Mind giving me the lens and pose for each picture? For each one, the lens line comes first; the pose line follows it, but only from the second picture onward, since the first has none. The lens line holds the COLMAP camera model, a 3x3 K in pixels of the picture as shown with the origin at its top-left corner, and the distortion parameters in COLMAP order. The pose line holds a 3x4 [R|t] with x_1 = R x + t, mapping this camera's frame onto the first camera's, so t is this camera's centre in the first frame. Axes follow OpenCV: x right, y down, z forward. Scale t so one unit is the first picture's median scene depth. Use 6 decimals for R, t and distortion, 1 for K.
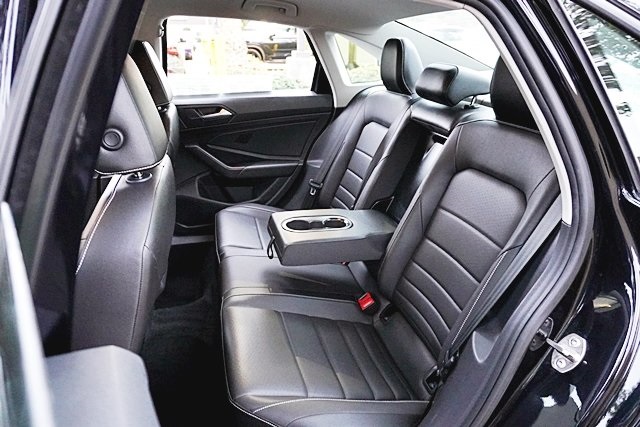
lens RADIAL K [[424.0, 0, 322.7], [0, 424.0, 212.4], [0, 0, 1]] dist [-0.046195, -0.000322]
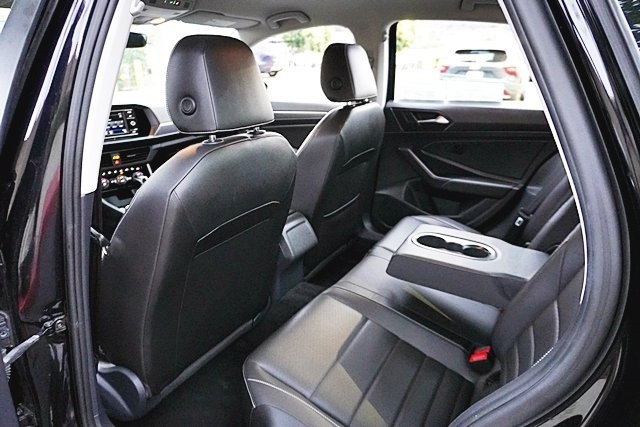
lens RADIAL K [[424.0, 0, 322.7], [0, 424.0, 212.4], [0, 0, 1]] dist [-0.046195, -0.000322]
pose [[0.727656, 0.221064, -0.649343, 0.232493], [-0.252087, 0.966583, 0.046576, -0.007862], [0.637941, 0.129800, 0.759068, 0.118176]]
